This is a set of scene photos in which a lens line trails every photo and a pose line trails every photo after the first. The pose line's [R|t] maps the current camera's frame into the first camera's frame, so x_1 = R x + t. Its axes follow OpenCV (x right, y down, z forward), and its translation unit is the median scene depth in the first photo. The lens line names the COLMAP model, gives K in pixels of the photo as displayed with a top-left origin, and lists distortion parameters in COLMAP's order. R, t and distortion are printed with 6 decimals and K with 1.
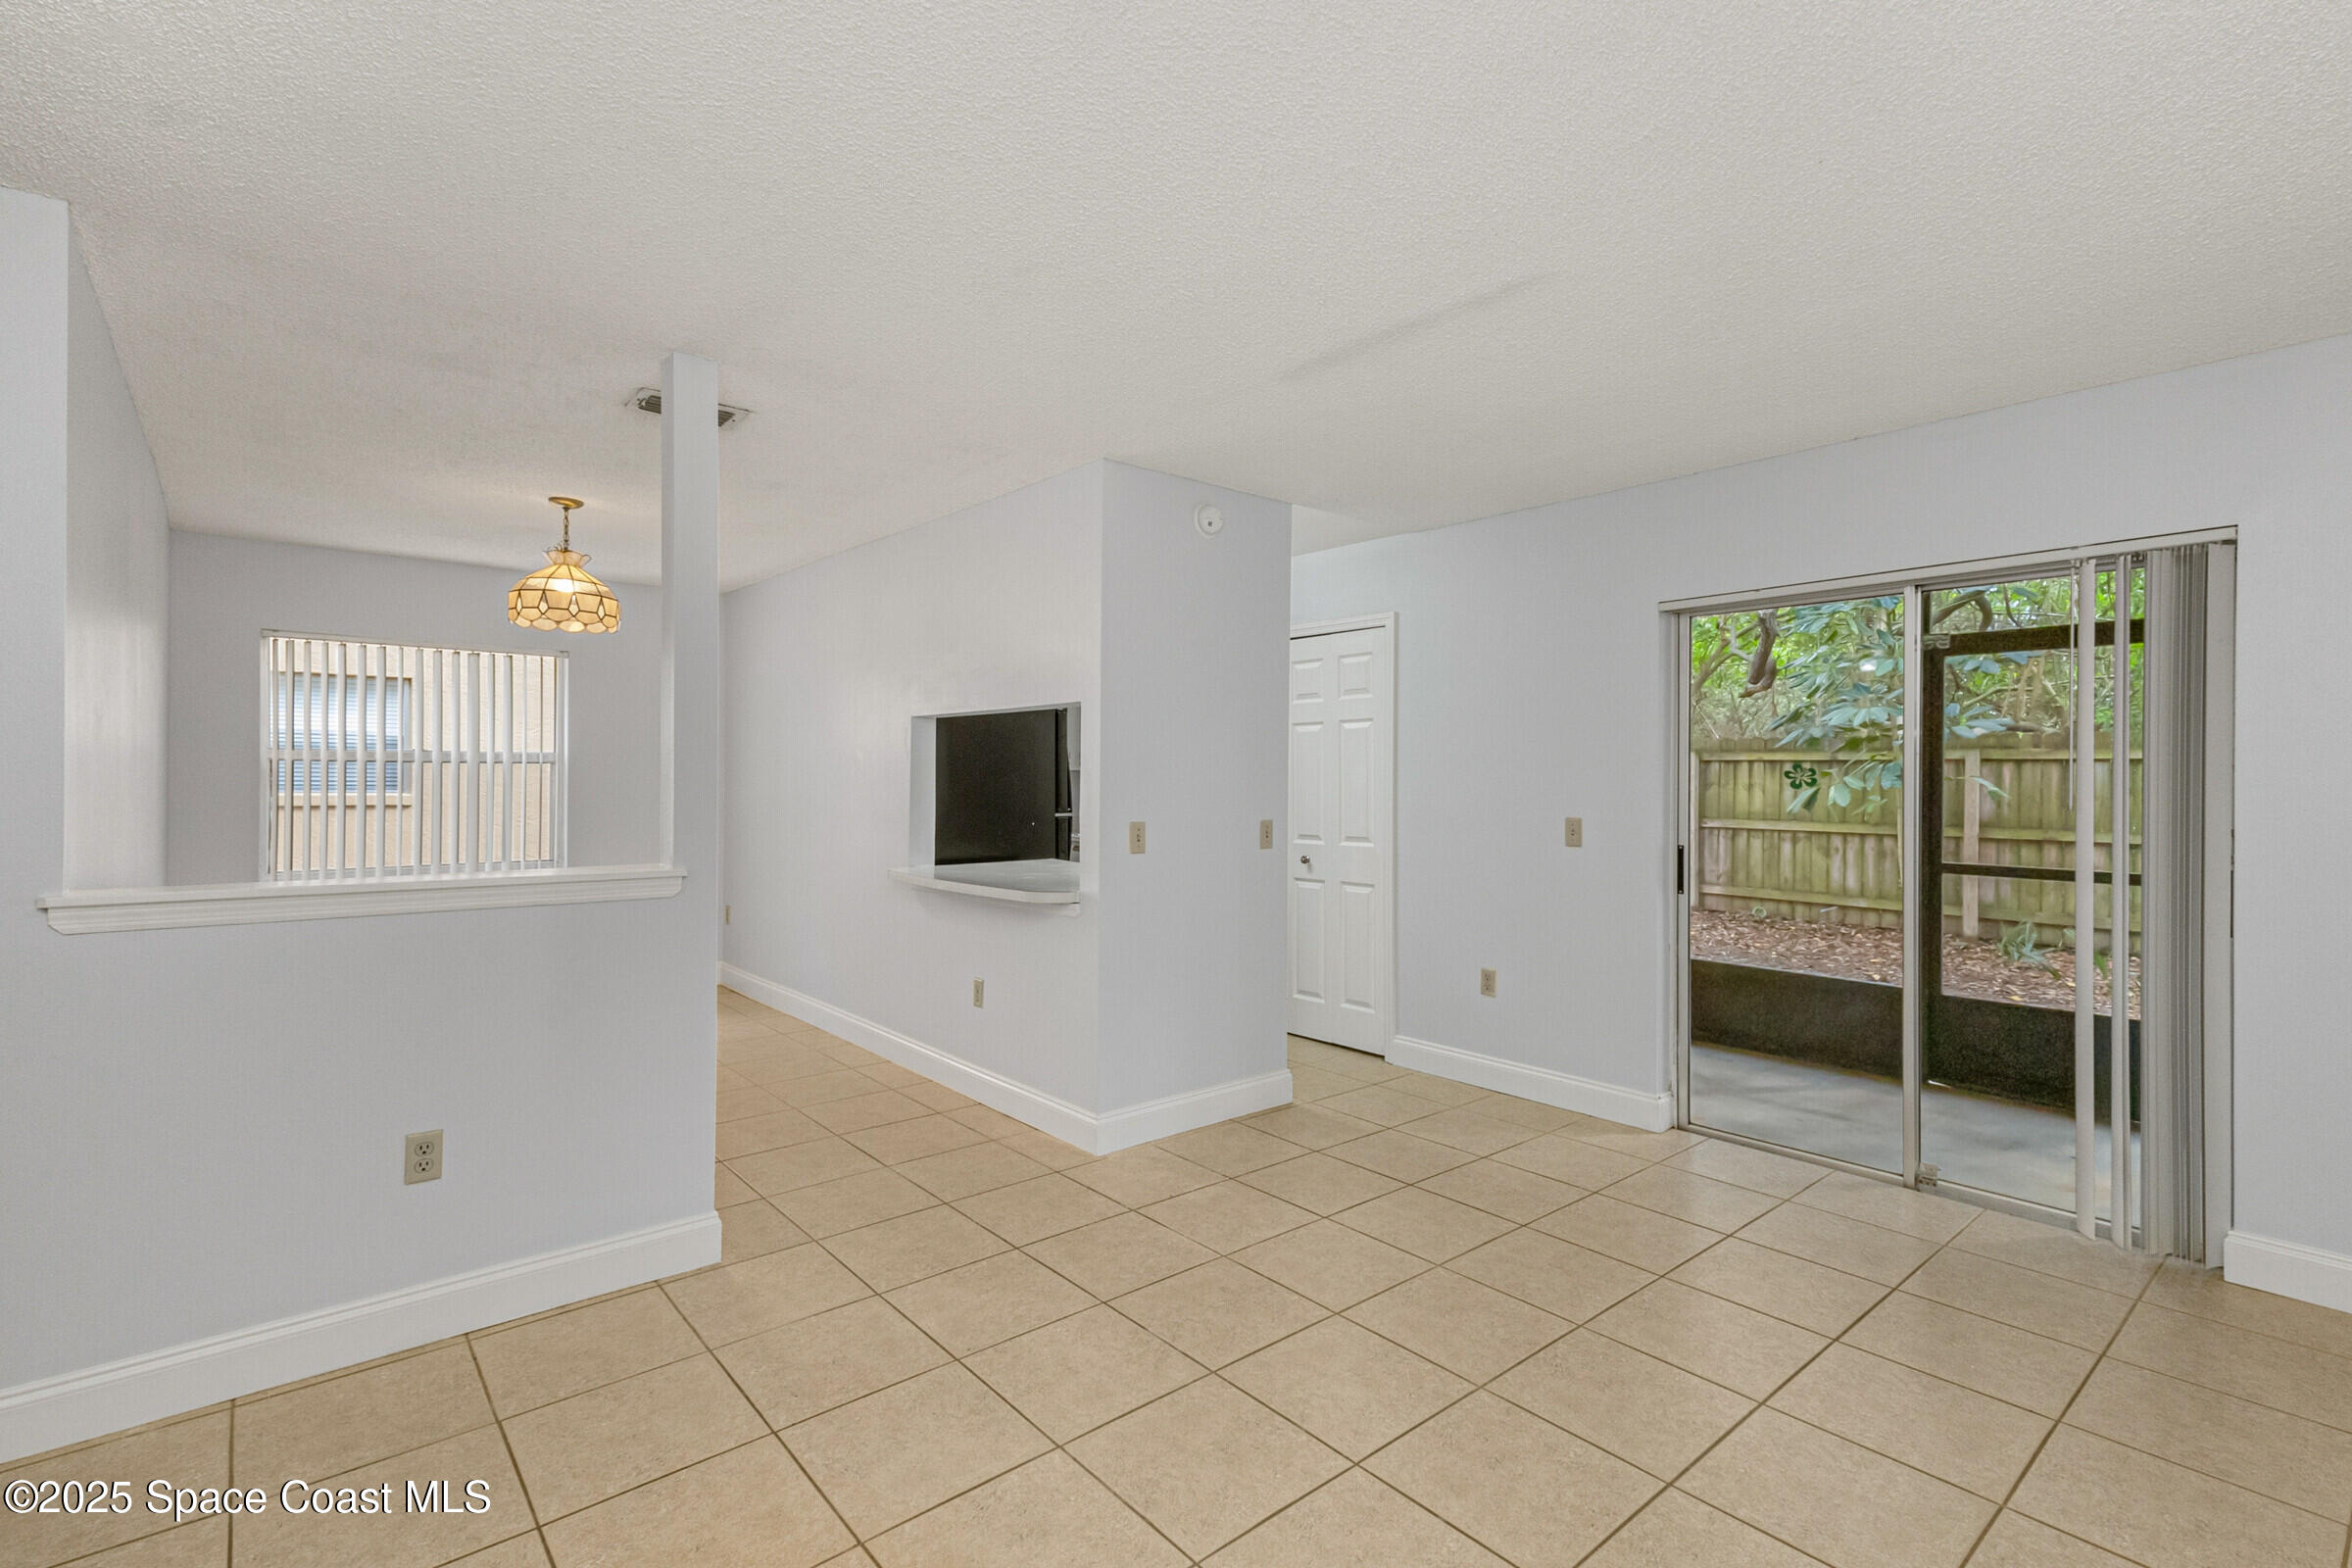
lens RADIAL K [[1088.3, 0, 1168.3], [0, 1088.3, 776.8], [0, 0, 1]] dist [0.005540, -0.000755]
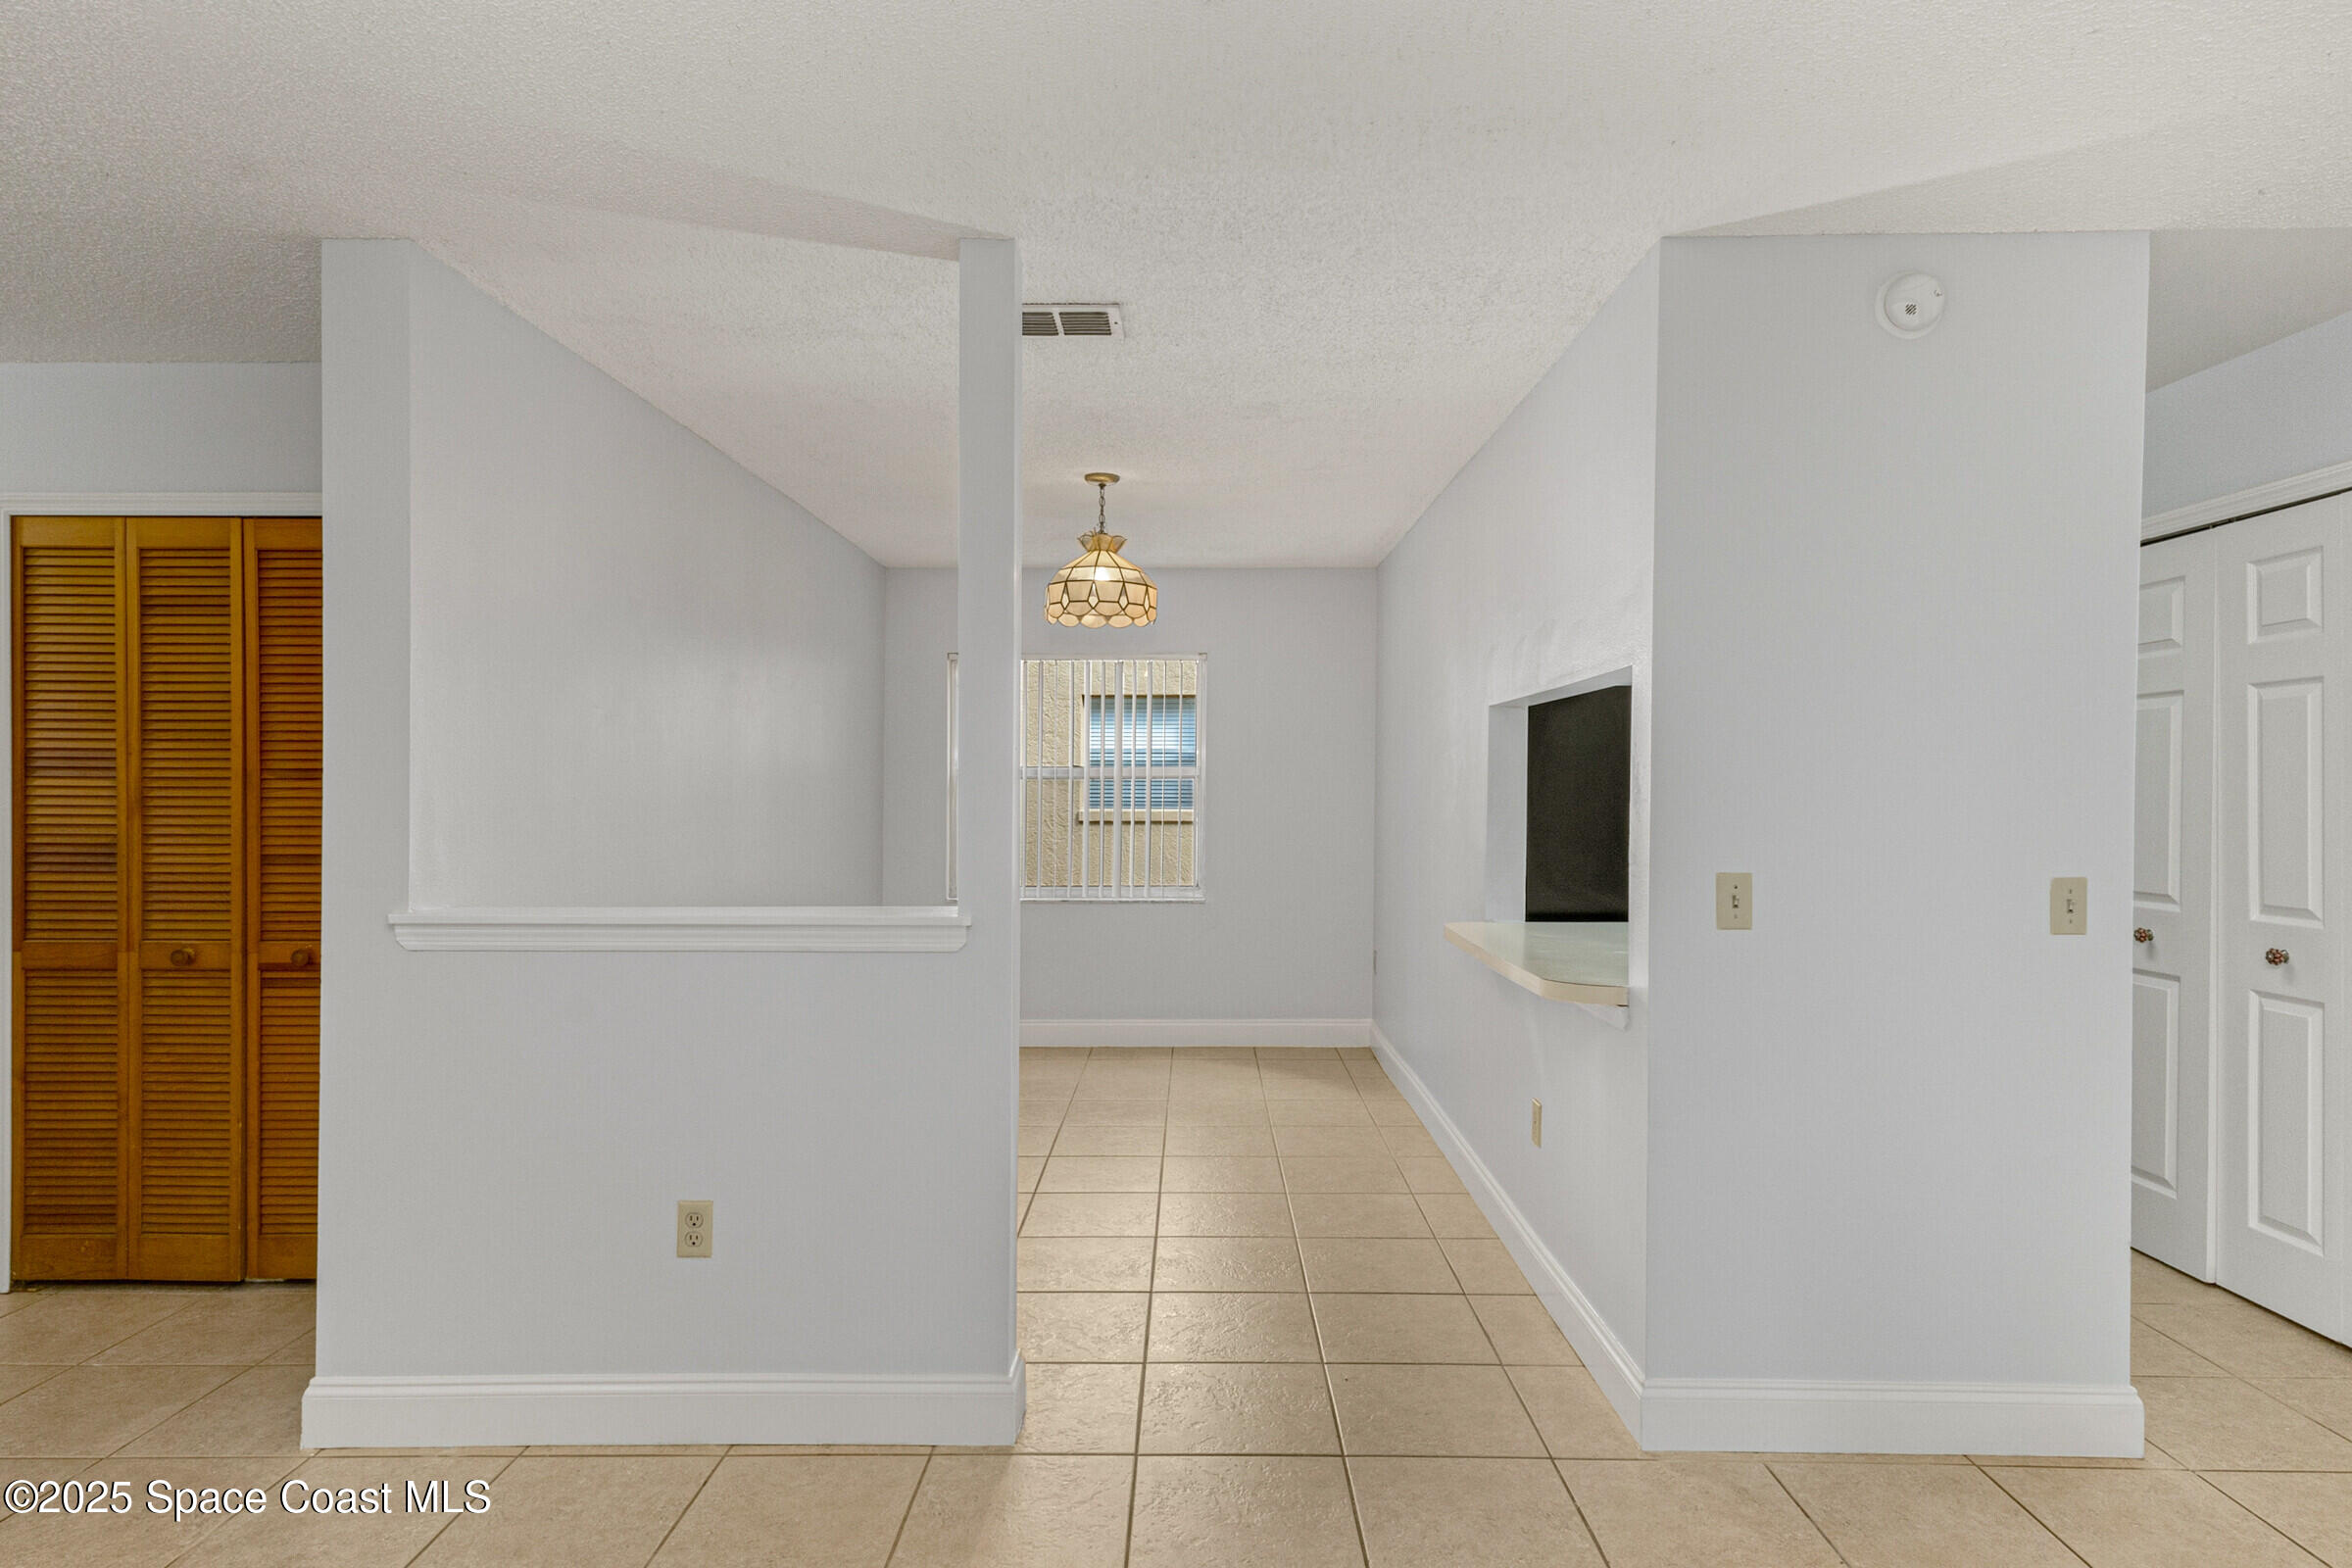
lens RADIAL K [[1277.4, 0, 1181.7], [0, 1277.4, 793.7], [0, 0, 1]] dist [0.019118, -0.002531]
pose [[0.751345, -0.002912, -0.659904, 0.248384], [0.004946, 0.999987, 0.001218, -0.001764], [0.659892, -0.004179, 0.751349, 0.404041]]
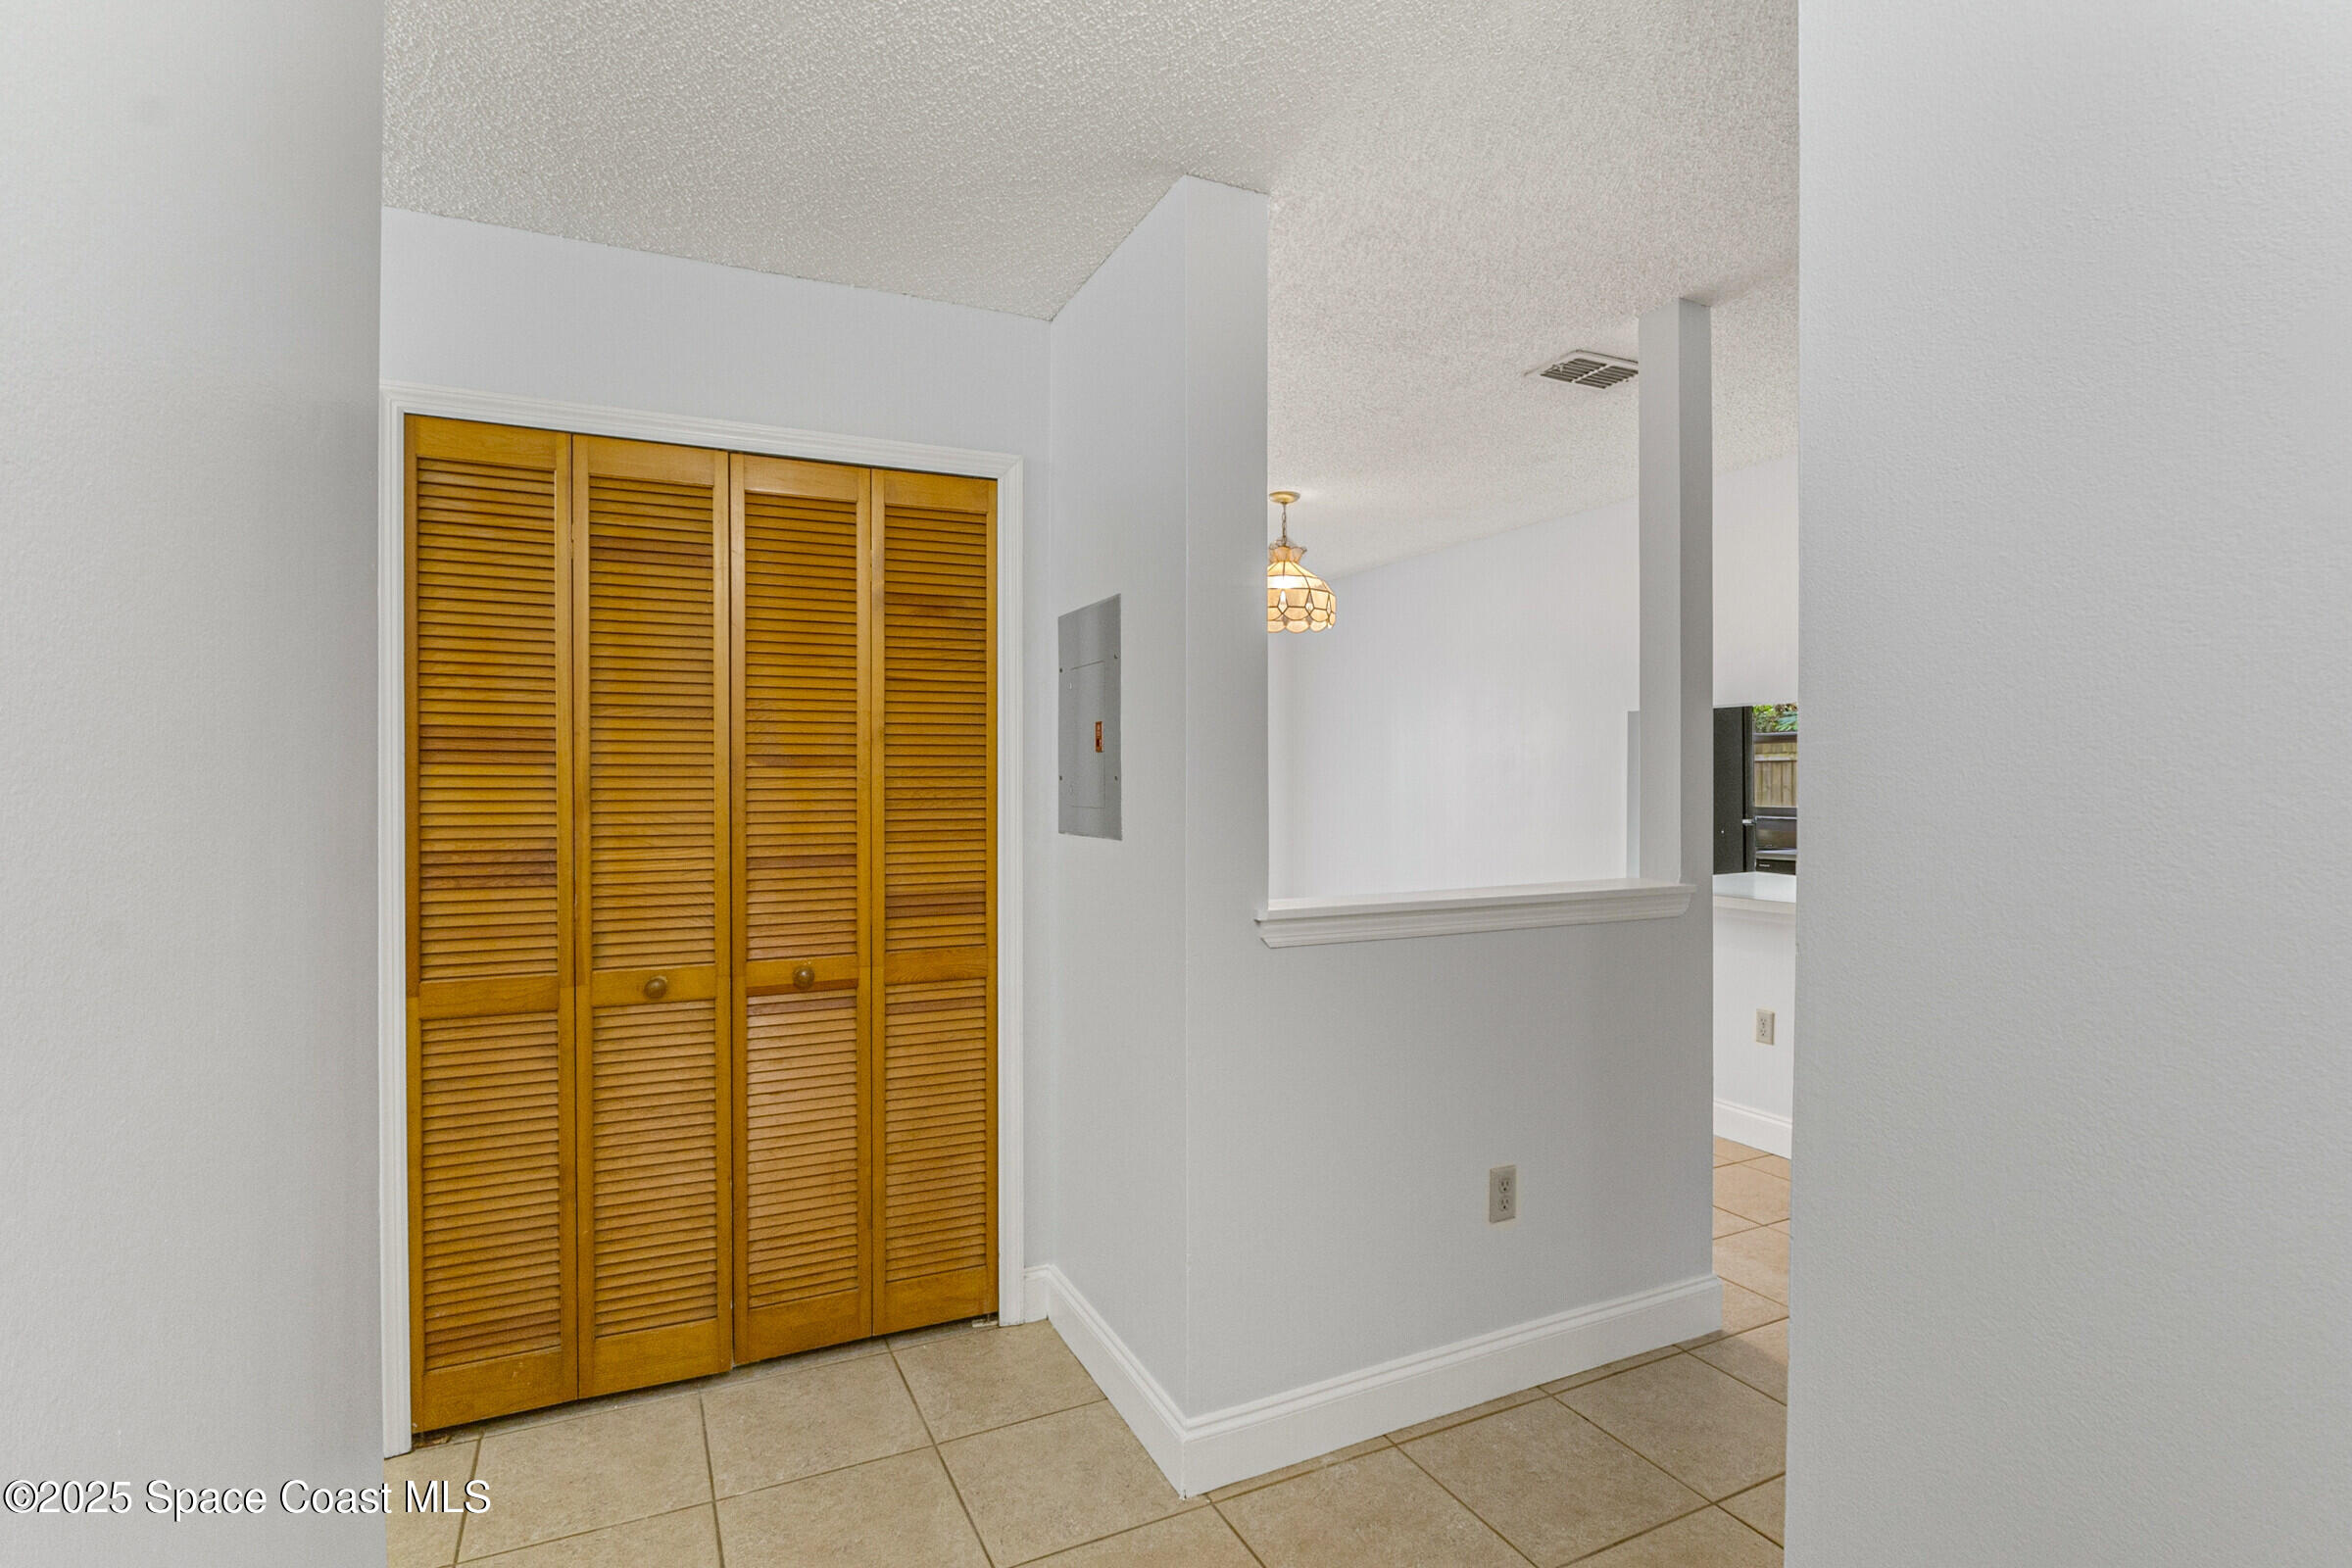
lens RADIAL K [[1160.2, 0, 1169.2], [0, 1160.2, 785.1], [0, 0, 1]] dist [-0.005596, -0.000365]
pose [[0.966834, -0.006777, -0.255317, -0.588190], [0.008365, 0.999952, 0.005137, -0.005735], [0.255270, -0.007103, 0.966844, -0.019907]]
